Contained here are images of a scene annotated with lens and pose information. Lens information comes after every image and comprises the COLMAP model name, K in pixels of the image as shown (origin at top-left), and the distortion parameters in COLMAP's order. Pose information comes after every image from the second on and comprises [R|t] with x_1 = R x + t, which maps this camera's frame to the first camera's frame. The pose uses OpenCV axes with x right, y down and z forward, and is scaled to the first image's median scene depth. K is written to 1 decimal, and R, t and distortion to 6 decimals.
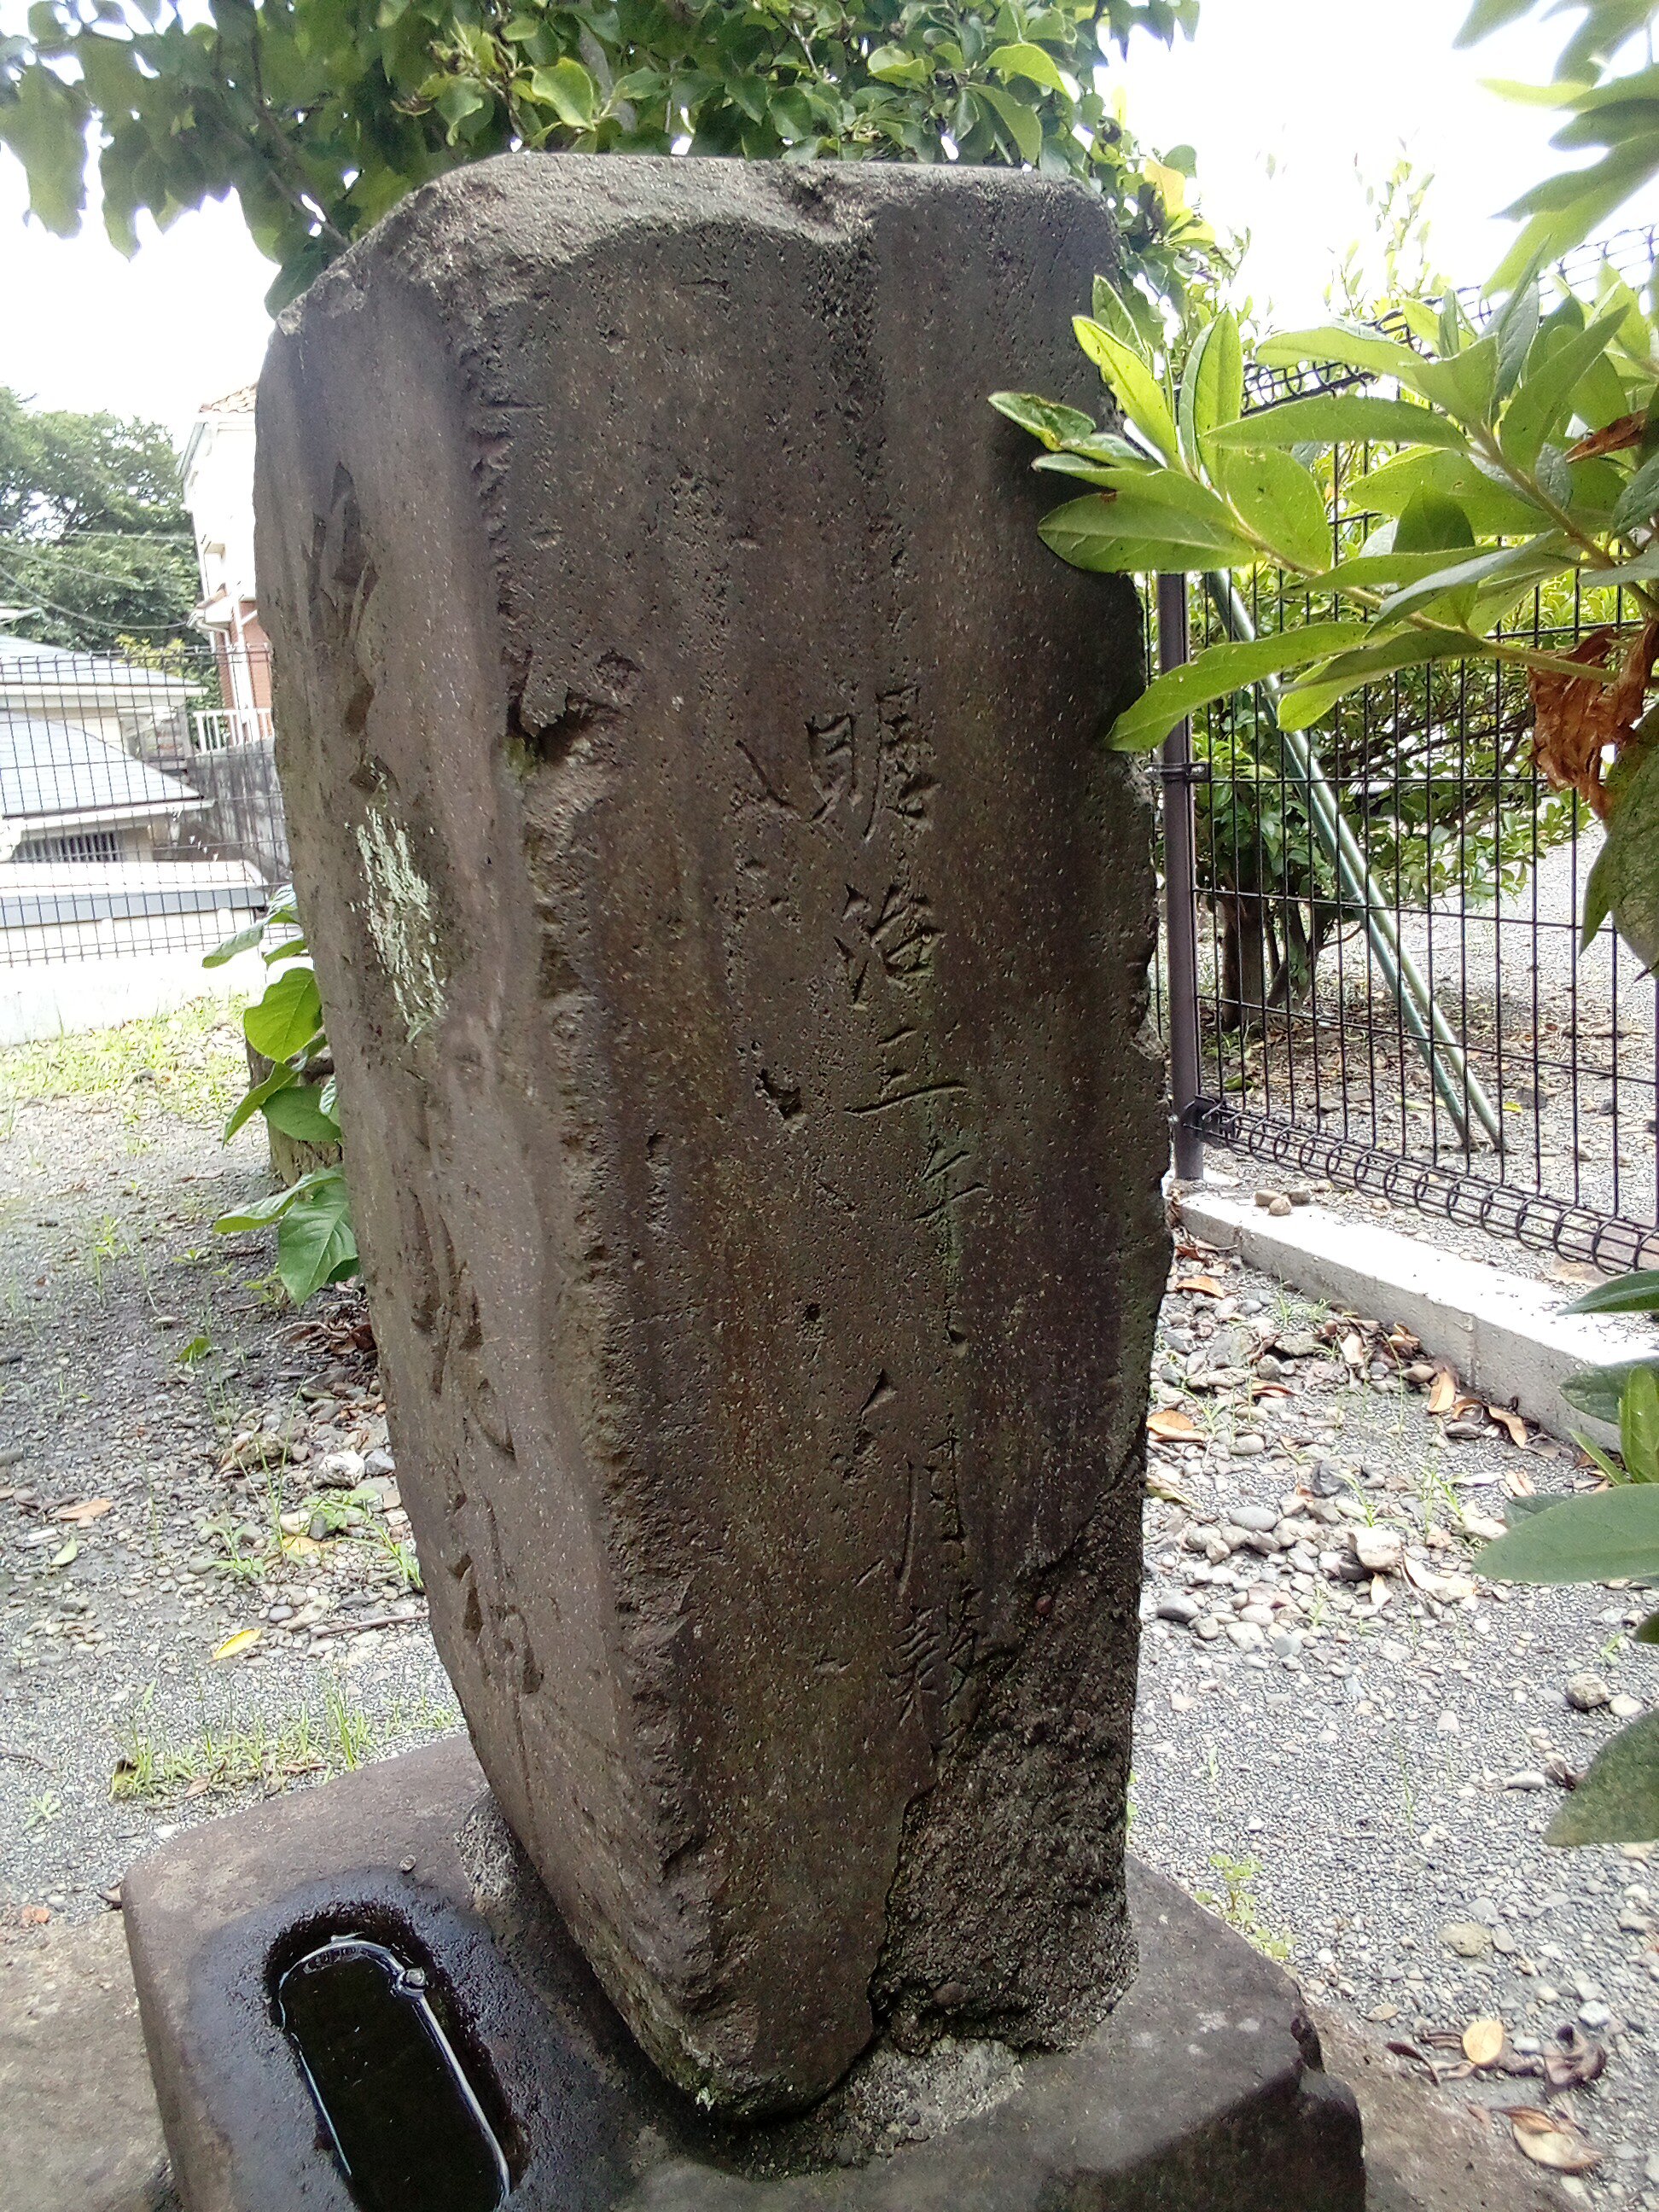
lens RADIAL K [[1844.0, 0, 820.9], [0, 1844.0, 1108.8], [0, 0, 1]] dist [0.031153, -0.058880]
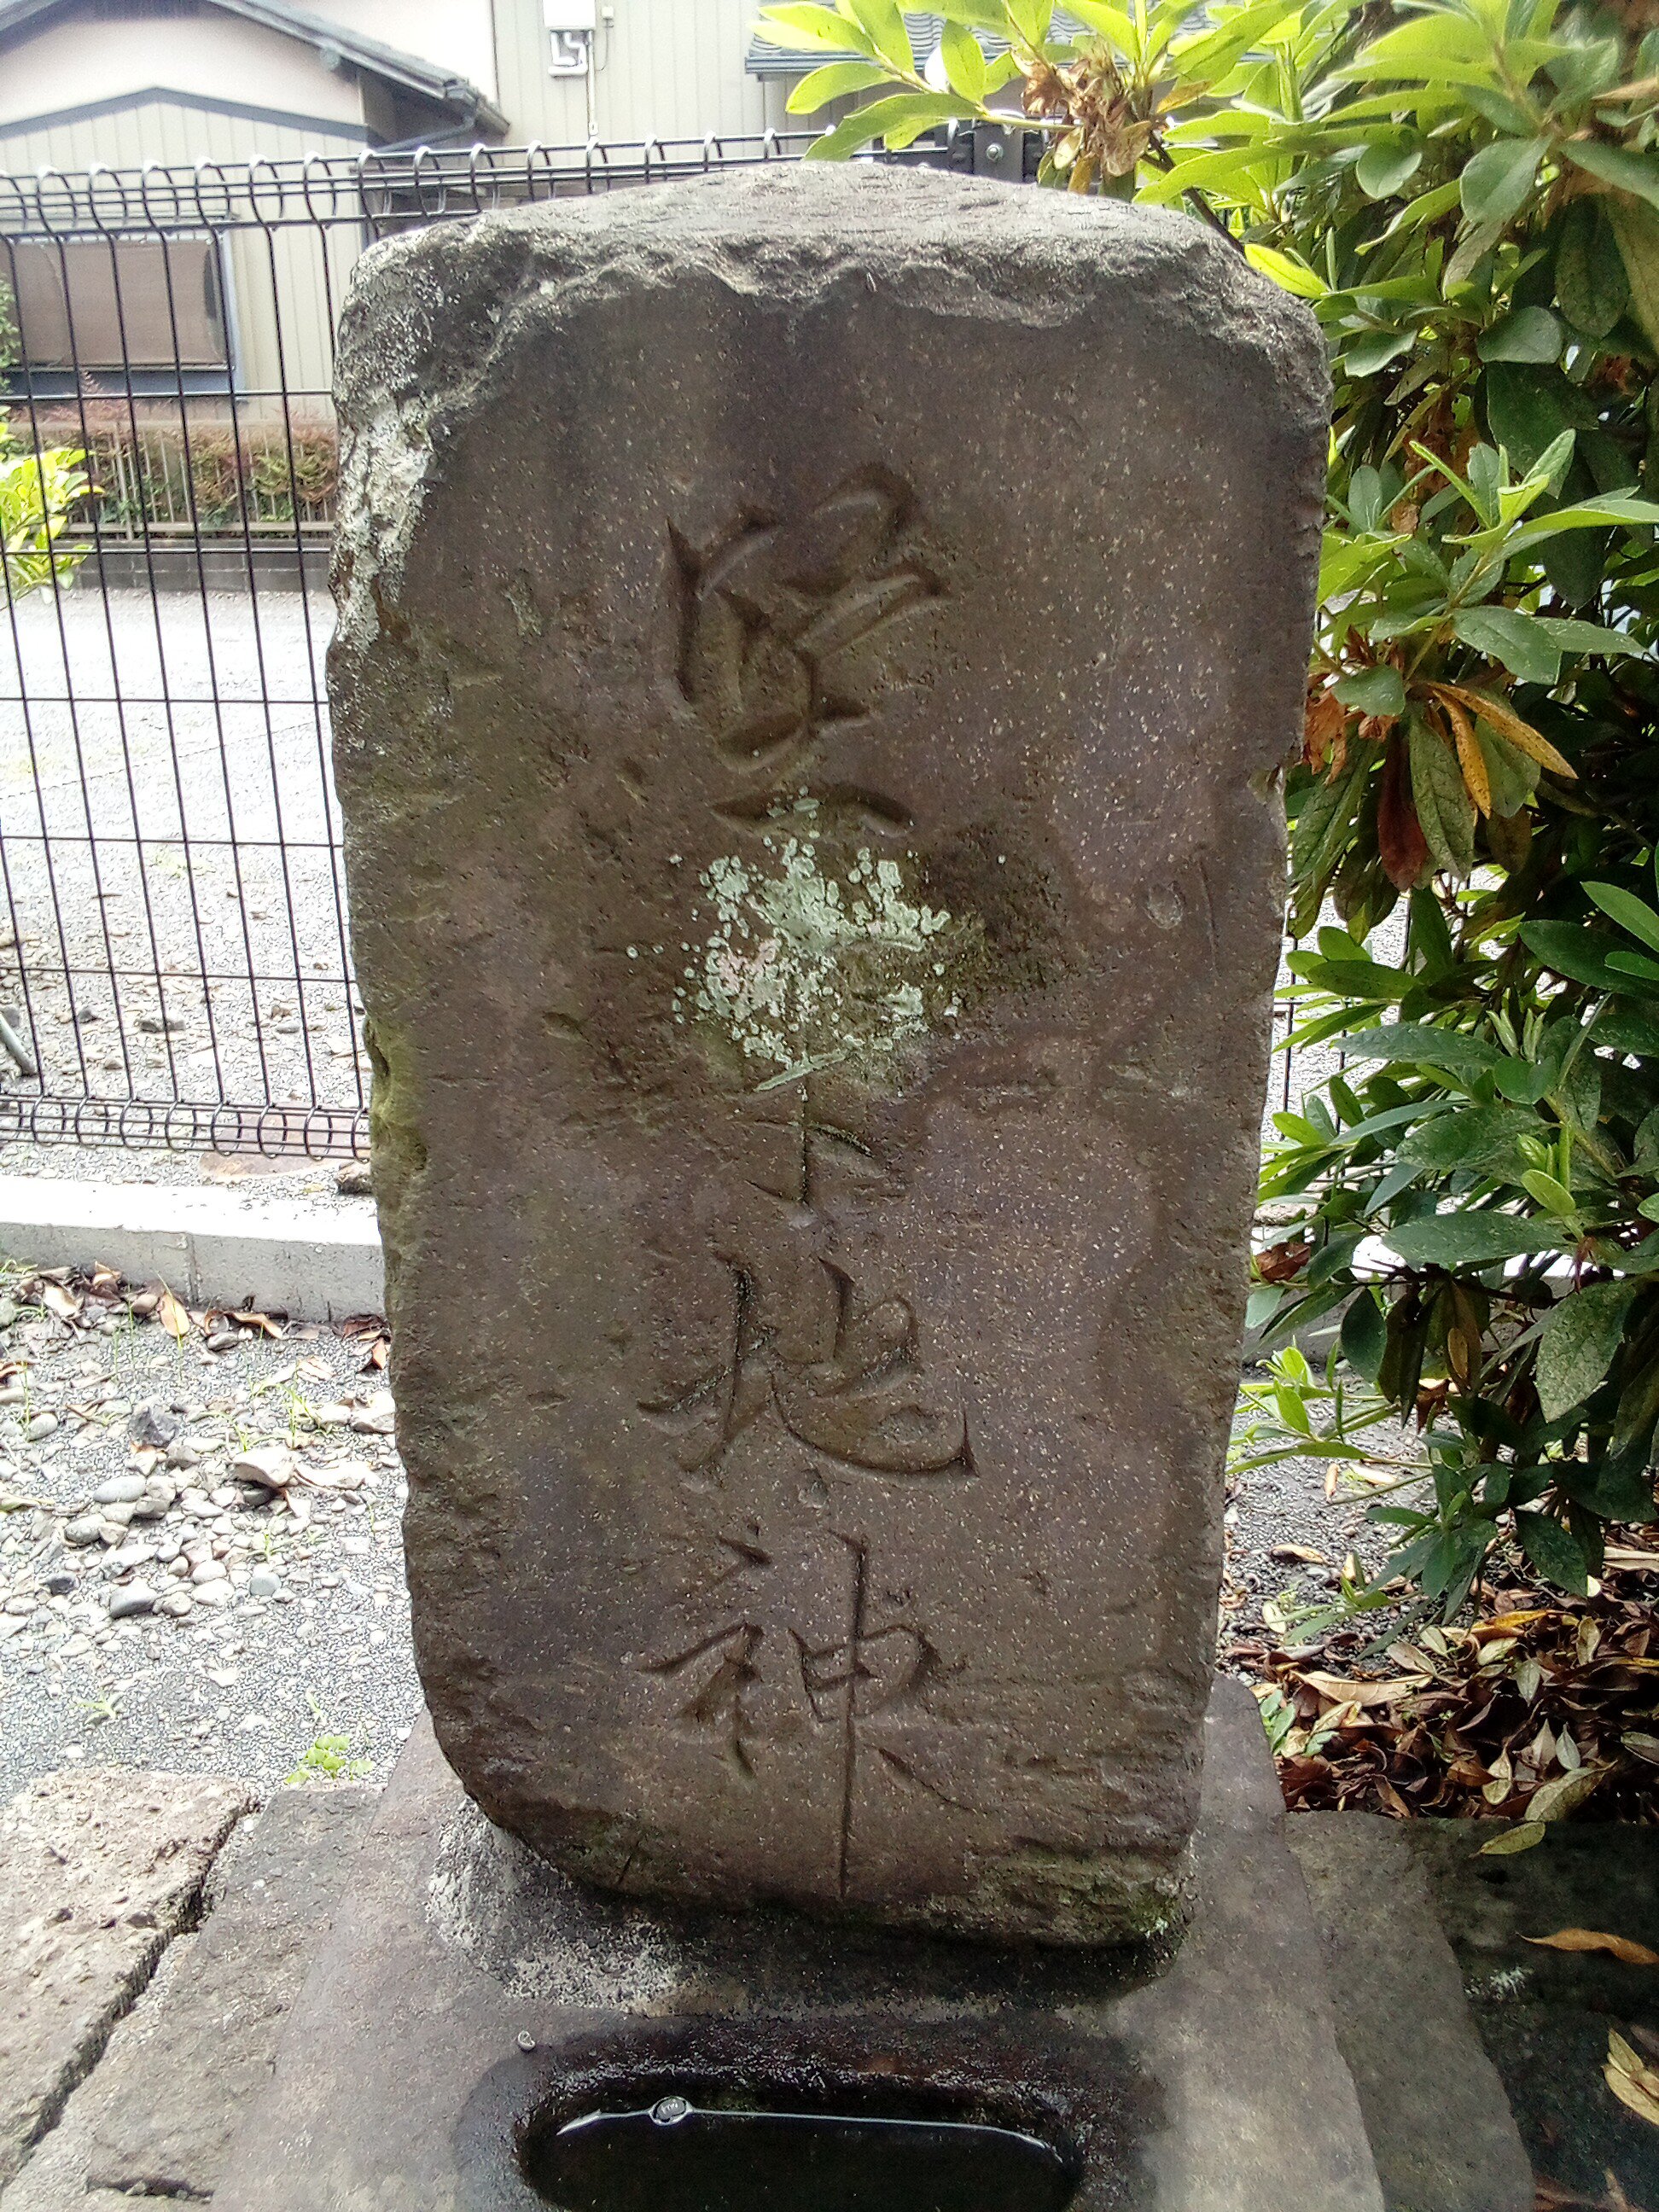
lens RADIAL K [[1844.0, 0, 847.3], [0, 1844.0, 1110.9], [0, 0, 1]] dist [0.031153, -0.058880]
pose [[0.527310, -0.197806, 0.826328, -0.294331], [0.146319, 0.979135, 0.141014, -0.045730], [-0.836980, 0.046549, 0.545250, 0.145082]]
